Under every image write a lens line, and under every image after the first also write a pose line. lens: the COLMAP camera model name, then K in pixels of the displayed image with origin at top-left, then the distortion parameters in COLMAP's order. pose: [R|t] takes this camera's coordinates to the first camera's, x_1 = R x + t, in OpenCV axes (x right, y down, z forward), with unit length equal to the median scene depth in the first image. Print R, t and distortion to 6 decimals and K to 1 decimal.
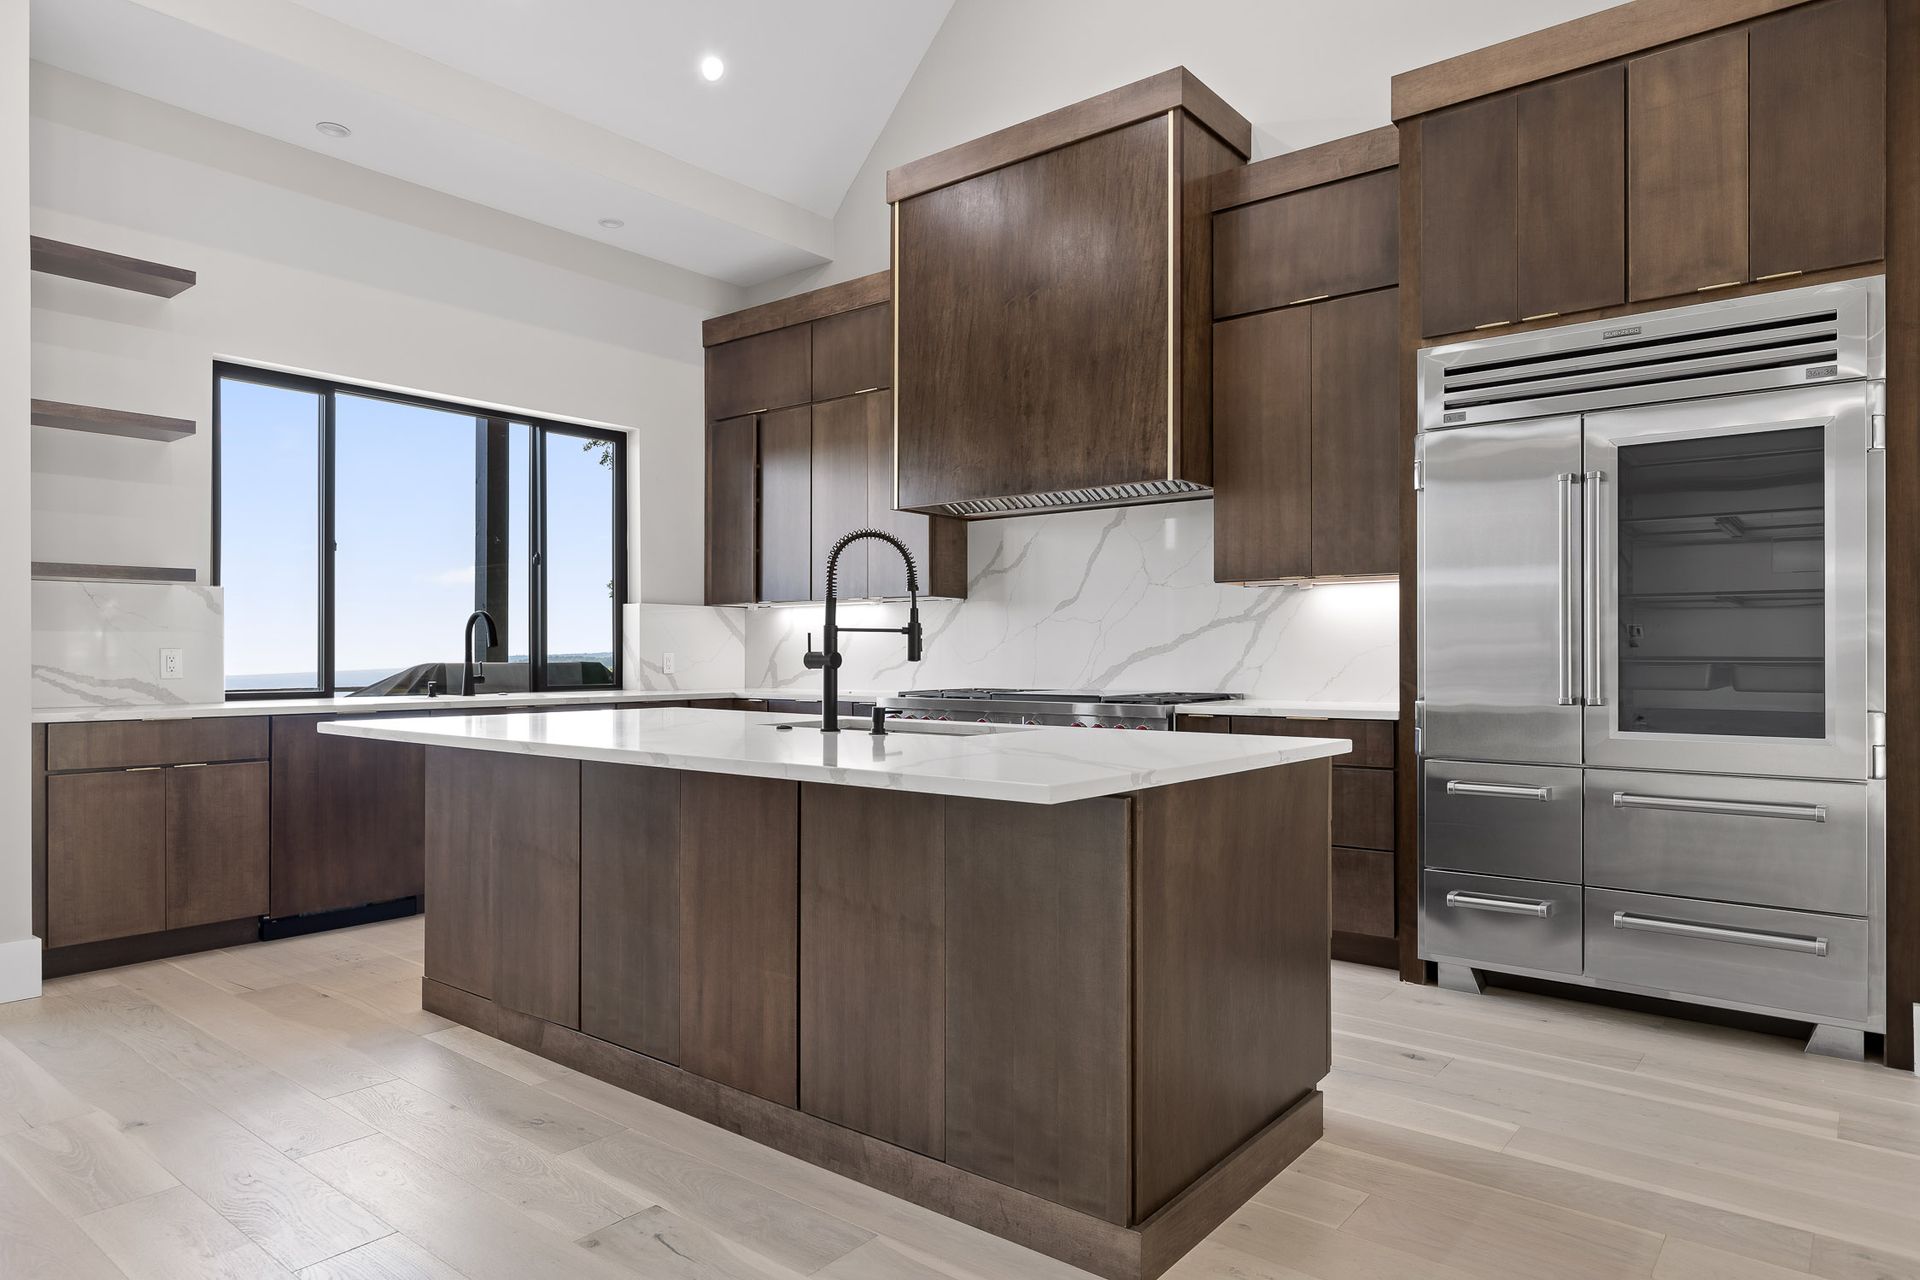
lens RADIAL K [[1138.1, 0, 960.0], [0, 1138.1, 640.0], [0, 0, 1]] dist [-0.002892, -0.000283]
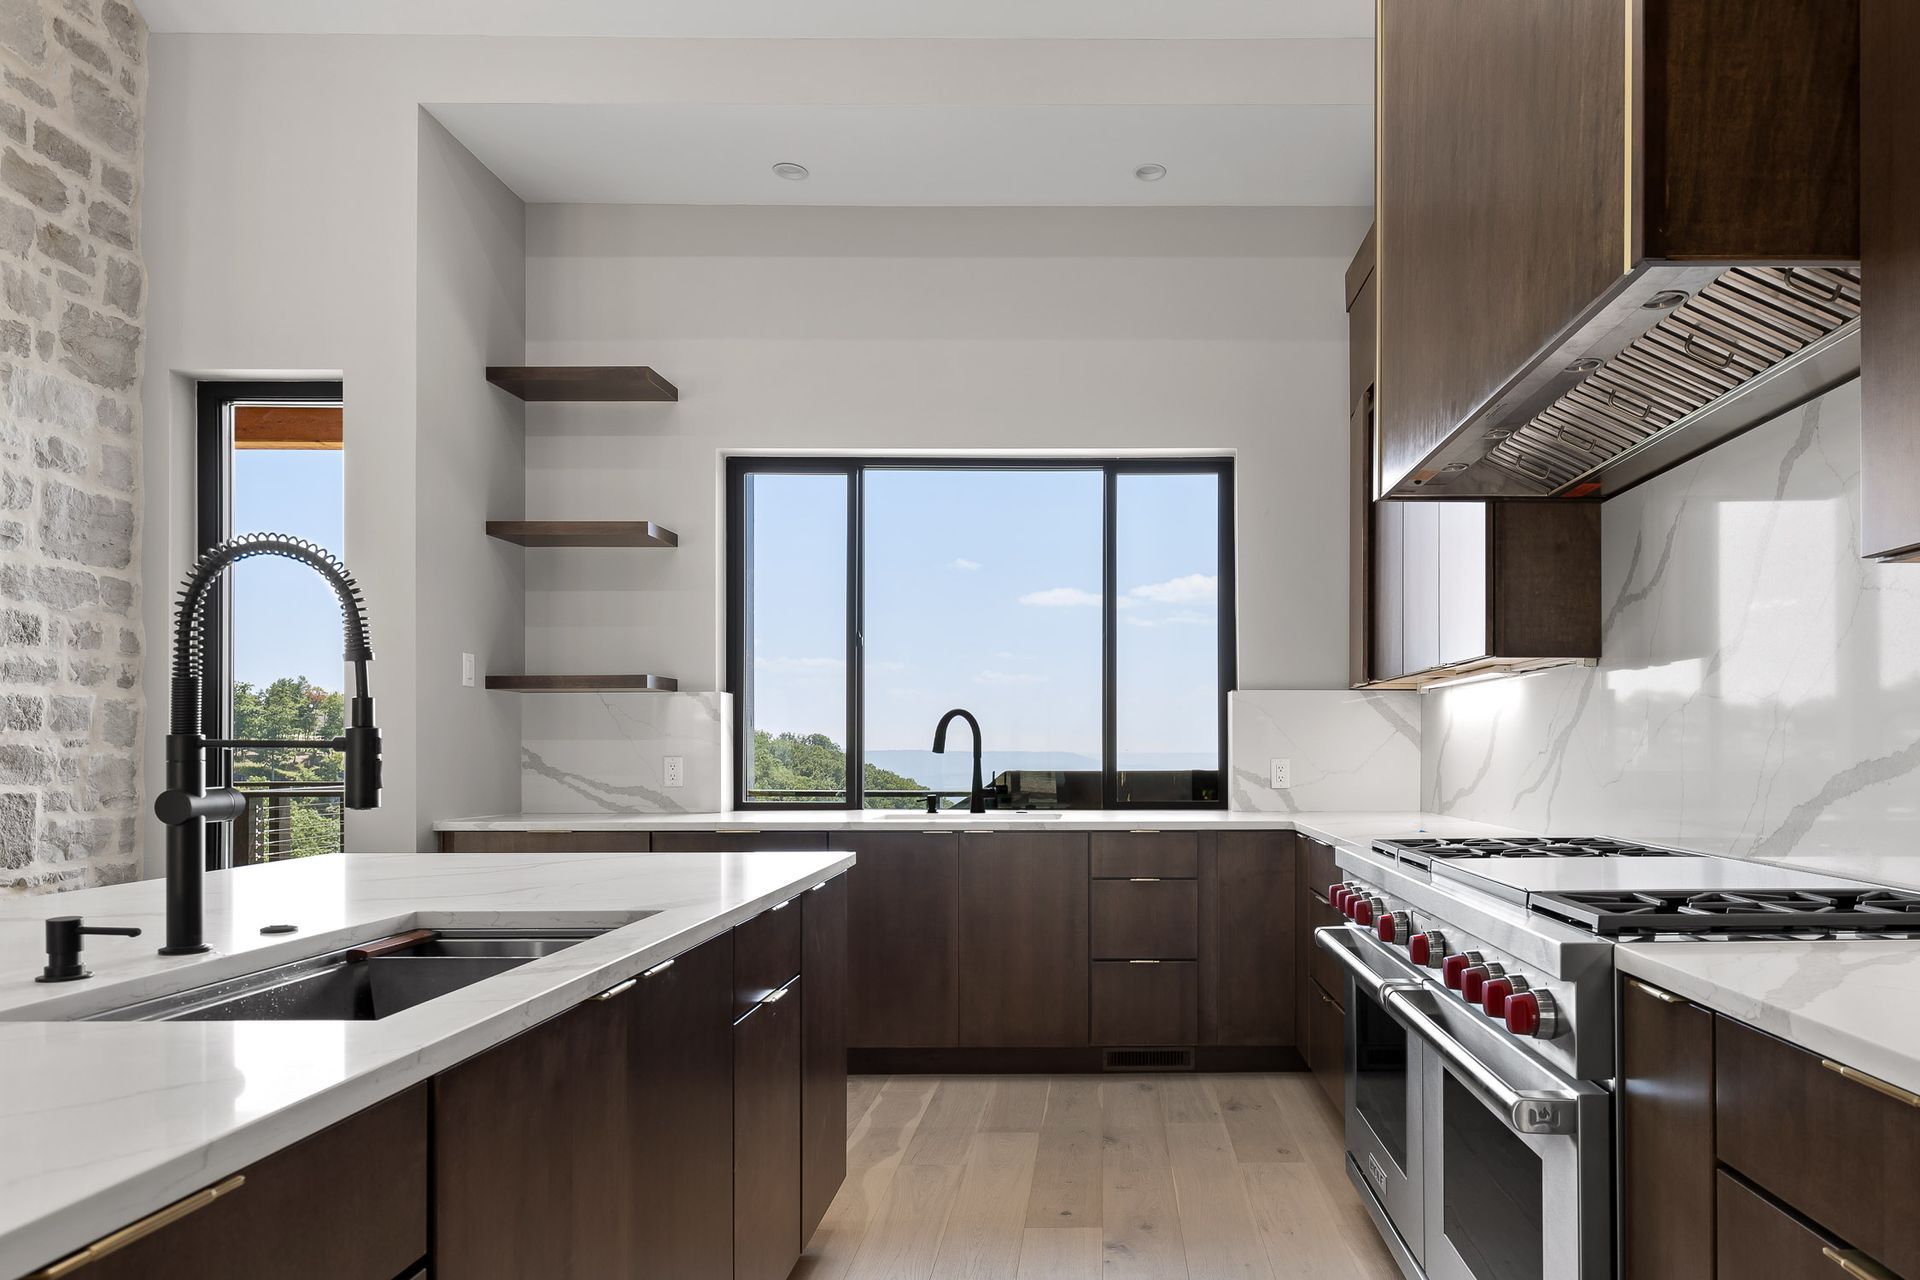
lens RADIAL K [[1246.0, 0, 960.6], [0, 1246.0, 710.0], [0, 0, 1]] dist [0.071280, 0.000902]
pose [[0.634729, -0.025594, -0.772311, 0.269816], [0.012163, 0.999658, -0.023131, -0.003789], [0.772639, 0.005288, 0.634823, 0.451687]]
